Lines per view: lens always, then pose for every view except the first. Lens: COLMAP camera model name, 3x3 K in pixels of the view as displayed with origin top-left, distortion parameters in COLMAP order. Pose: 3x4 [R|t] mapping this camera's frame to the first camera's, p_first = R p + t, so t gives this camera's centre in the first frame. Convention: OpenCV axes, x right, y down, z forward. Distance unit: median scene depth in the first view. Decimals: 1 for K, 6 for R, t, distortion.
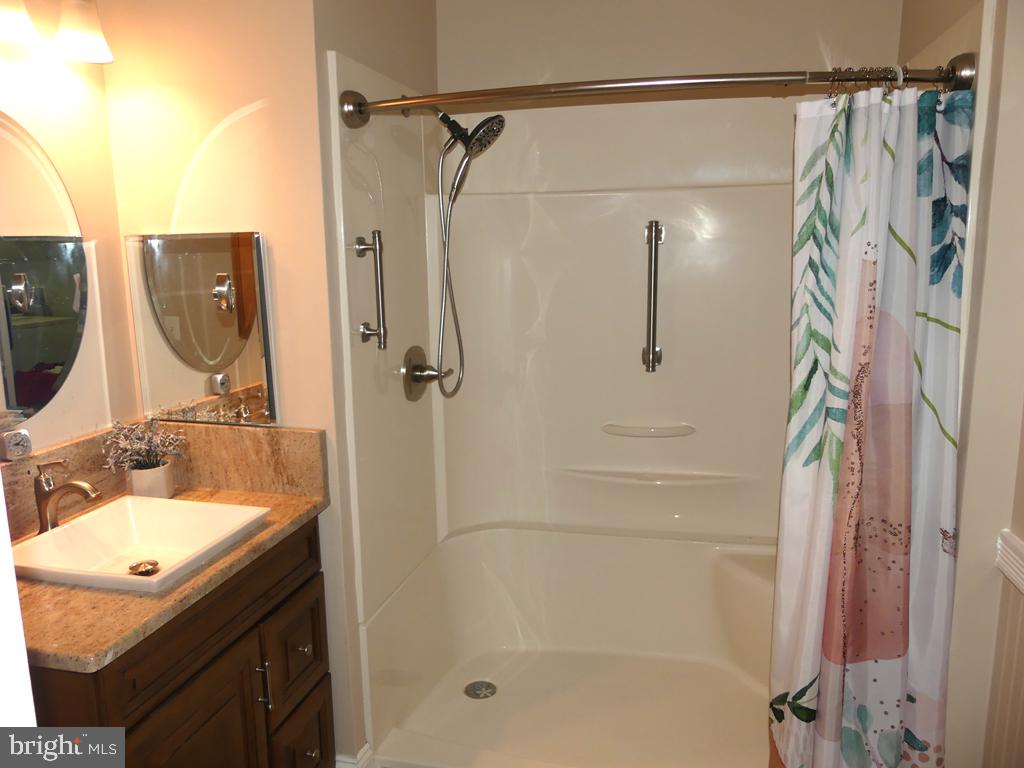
lens RADIAL K [[769.6, 0, 512.0], [0, 769.6, 384.0], [0, 0, 1]] dist [-0.003281, 0.010729]
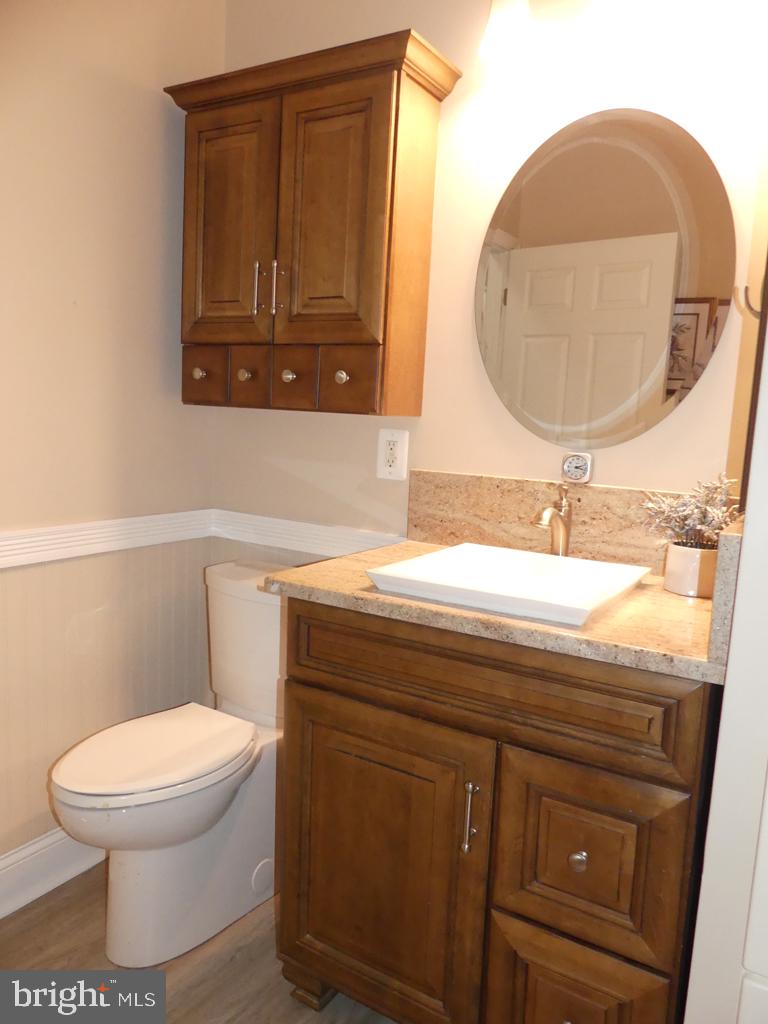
lens RADIAL K [[769.6, 0, 384.0], [0, 769.6, 512.0], [0, 0, 1]] dist [-0.003281, 0.010729]
pose [[-0.306145, 0.122830, -0.944027, 0.352072], [-0.214514, 0.957237, 0.194115, -0.004760], [0.927501, 0.261934, -0.266705, 1.038358]]
